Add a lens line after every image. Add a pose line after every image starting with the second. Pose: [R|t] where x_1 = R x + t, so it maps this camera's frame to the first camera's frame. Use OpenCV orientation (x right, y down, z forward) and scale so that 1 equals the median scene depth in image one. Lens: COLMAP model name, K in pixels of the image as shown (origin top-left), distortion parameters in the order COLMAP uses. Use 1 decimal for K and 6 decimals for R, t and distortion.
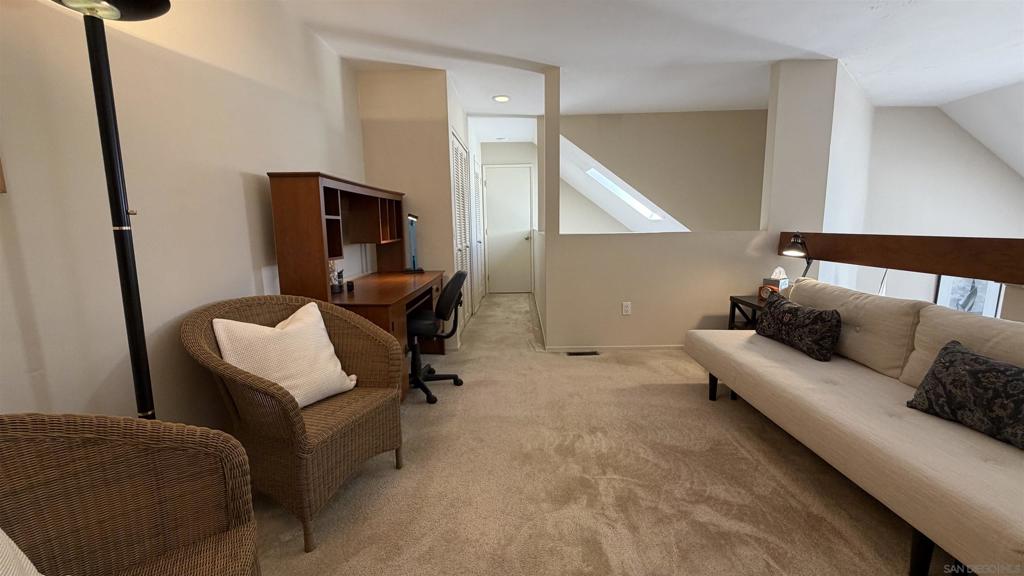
lens RADIAL K [[408.7, 0, 508.4], [0, 408.7, 287.3], [0, 0, 1]] dist [-0.000593, 0.000572]
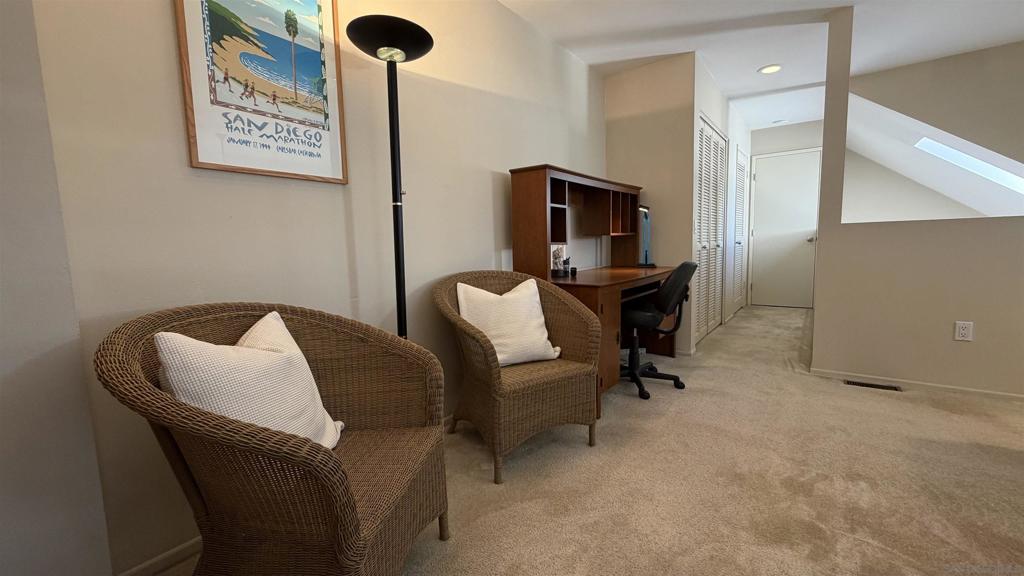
lens RADIAL K [[408.7, 0, 508.7], [0, 408.7, 285.2], [0, 0, 1]] dist [-0.000593, 0.000572]
pose [[0.810787, 0.054534, -0.582796, 0.120735], [-0.074501, 0.997167, -0.010338, 0.066855], [0.580581, 0.051801, 0.812553, 0.037777]]
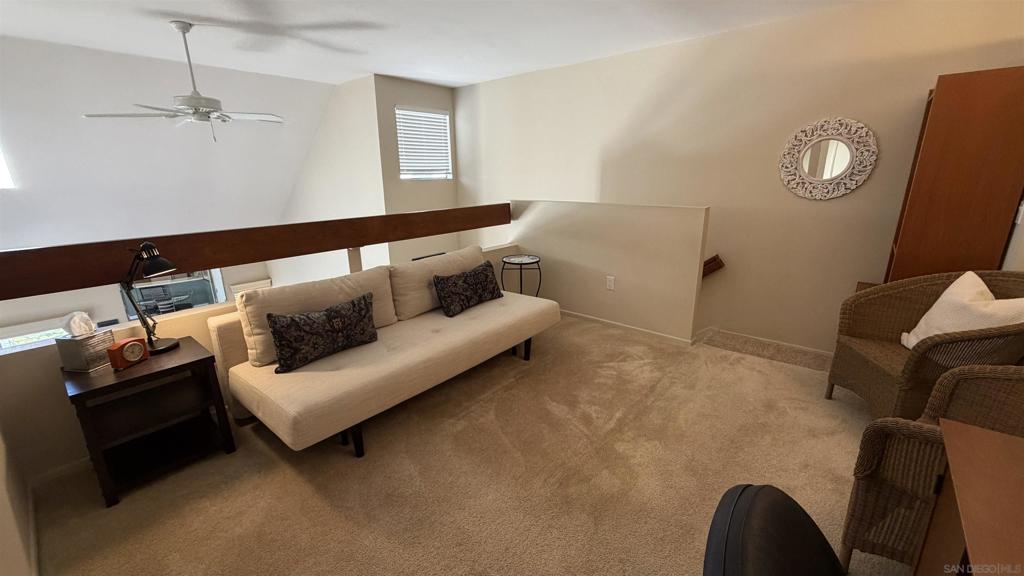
lens RADIAL K [[408.7, 0, 502.5], [0, 408.7, 289.9], [0, 0, 1]] dist [-0.000593, 0.000572]
pose [[-0.760894, -0.145149, 0.632433, -0.173390], [0.131175, 0.920128, 0.368996, -0.312574], [-0.635479, 0.363726, -0.681080, 1.524752]]
